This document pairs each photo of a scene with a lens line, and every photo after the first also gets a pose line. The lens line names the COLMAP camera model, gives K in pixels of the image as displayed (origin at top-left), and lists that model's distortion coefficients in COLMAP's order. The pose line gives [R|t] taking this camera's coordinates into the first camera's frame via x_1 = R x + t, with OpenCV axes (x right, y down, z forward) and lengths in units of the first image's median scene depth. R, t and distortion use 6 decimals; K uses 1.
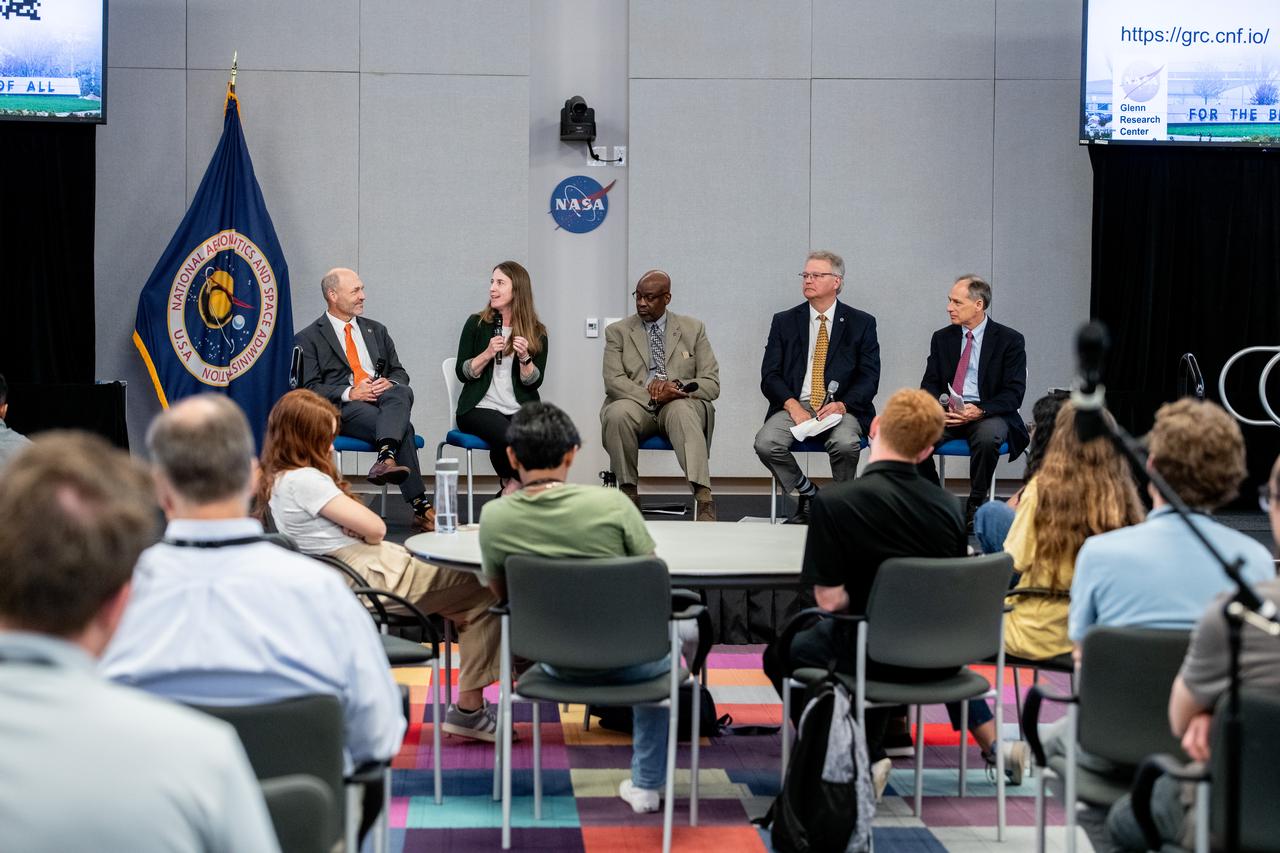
lens RADIAL K [[3326.9, 0, 640.0], [0, 3326.9, 426.5], [0, 0, 1]] dist [0.044301, -0.111985]
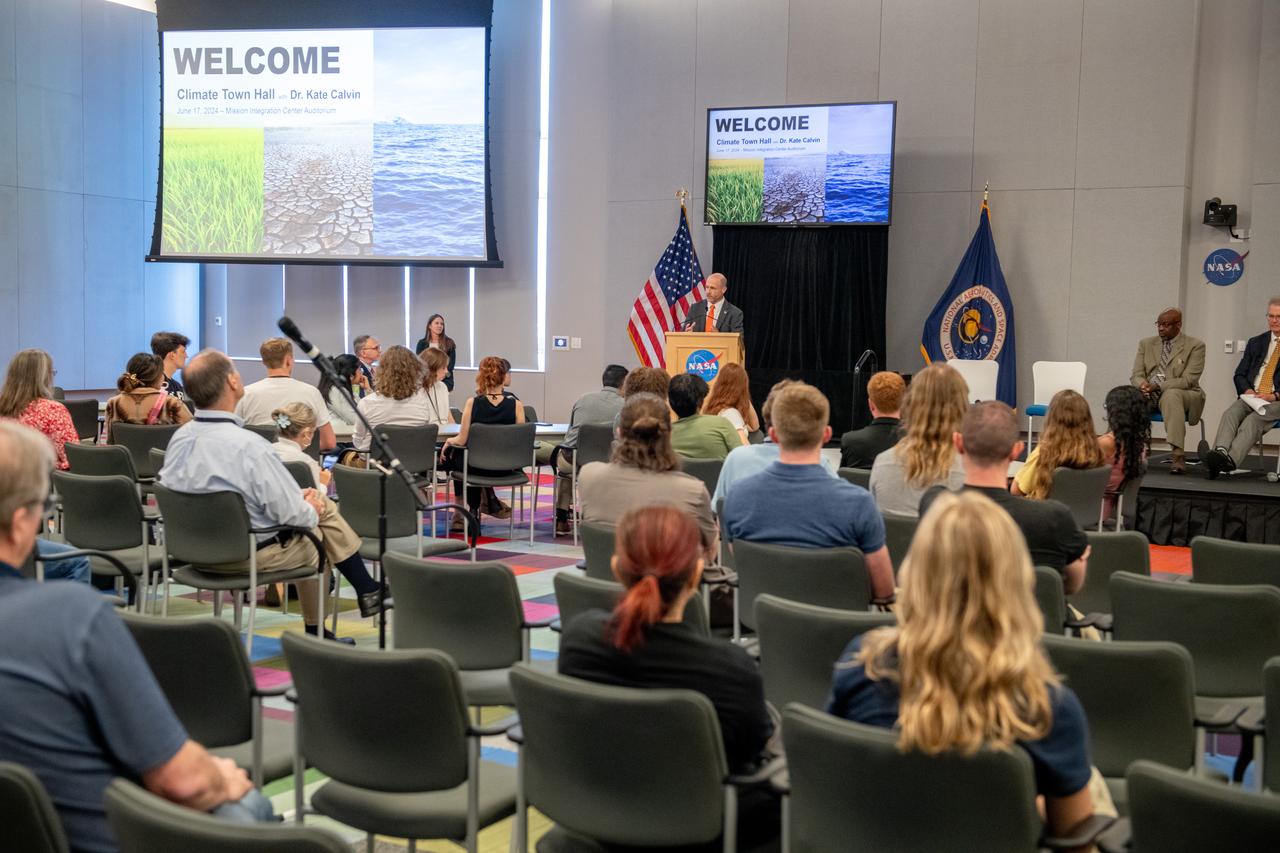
lens RADIAL K [[3326.9, 0, 640.0], [0, 3326.9, 426.5], [0, 0, 1]] dist [0.044301, -0.111985]
pose [[0.602504, 0.023327, -0.797775, 1.127068], [-0.044322, 0.999008, -0.004262, 0.027787], [0.796884, 0.037926, 0.602941, -0.159939]]
